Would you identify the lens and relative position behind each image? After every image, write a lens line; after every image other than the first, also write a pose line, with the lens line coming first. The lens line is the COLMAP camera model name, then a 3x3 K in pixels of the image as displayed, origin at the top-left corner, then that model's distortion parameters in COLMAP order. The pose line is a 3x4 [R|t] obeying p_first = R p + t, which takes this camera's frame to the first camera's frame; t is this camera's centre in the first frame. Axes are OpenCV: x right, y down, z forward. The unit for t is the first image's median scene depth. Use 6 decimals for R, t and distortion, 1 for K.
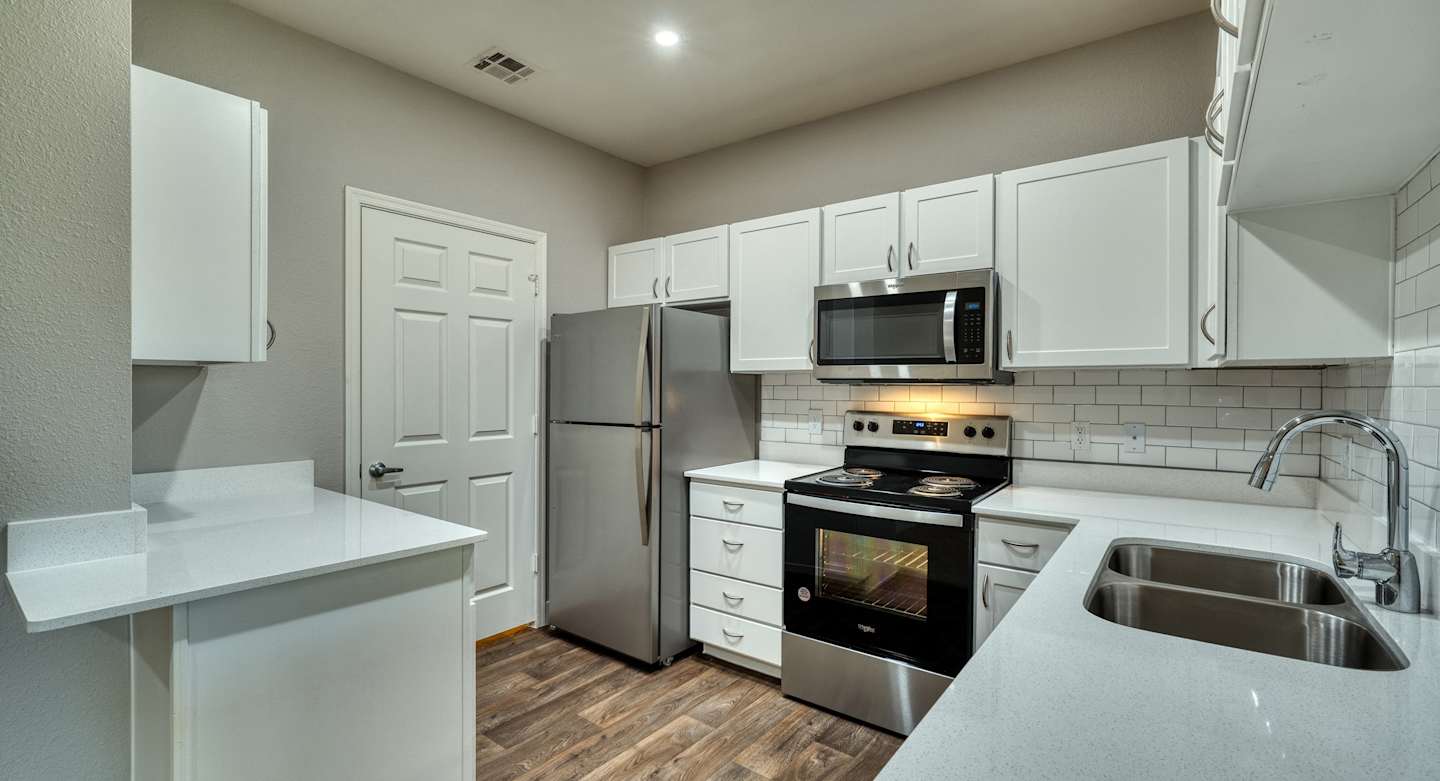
lens RADIAL K [[622.0, 0, 720.0], [0, 622.0, 390.5], [0, 0, 1]] dist [-0.002121, -0.000102]
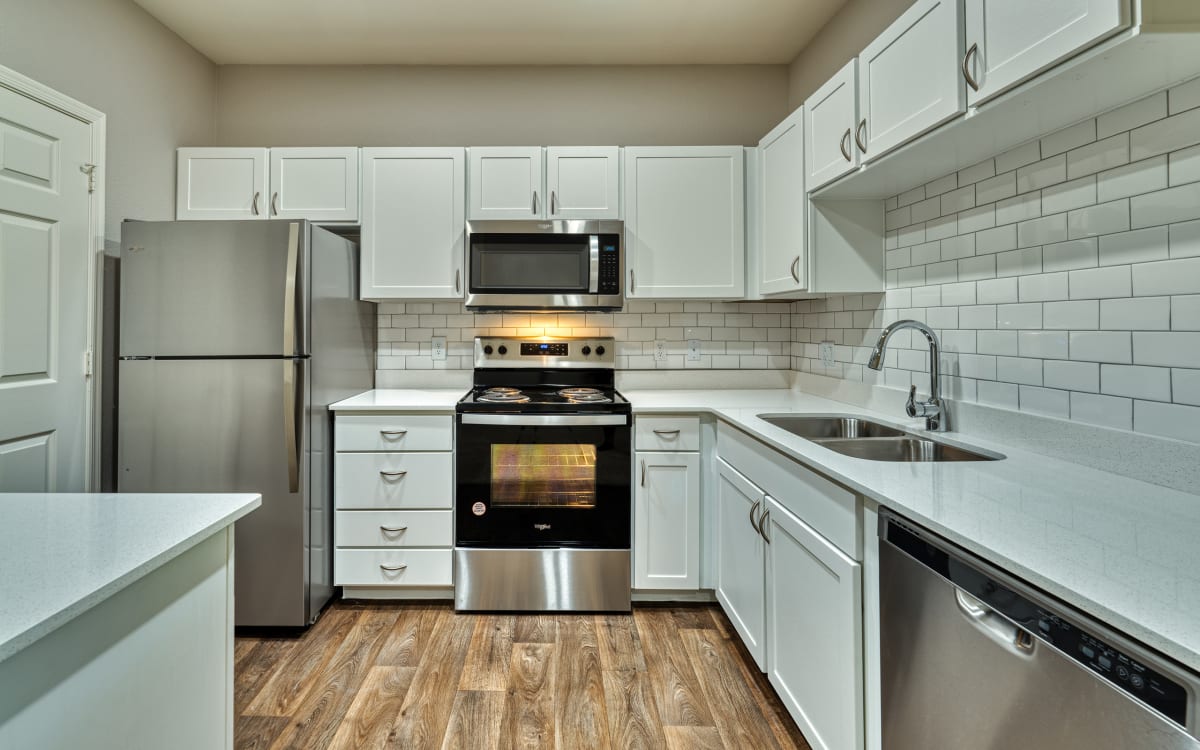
lens RADIAL K [[544.6, 0, 599.9], [0, 544.6, 312.9], [0, 0, 1]] dist [0.002800, -0.000046]
pose [[0.802970, 0.005980, 0.595989, -0.229672], [0.007311, 0.999776, -0.019882, 0.013681], [-0.595974, 0.020322, 0.802746, 0.116854]]
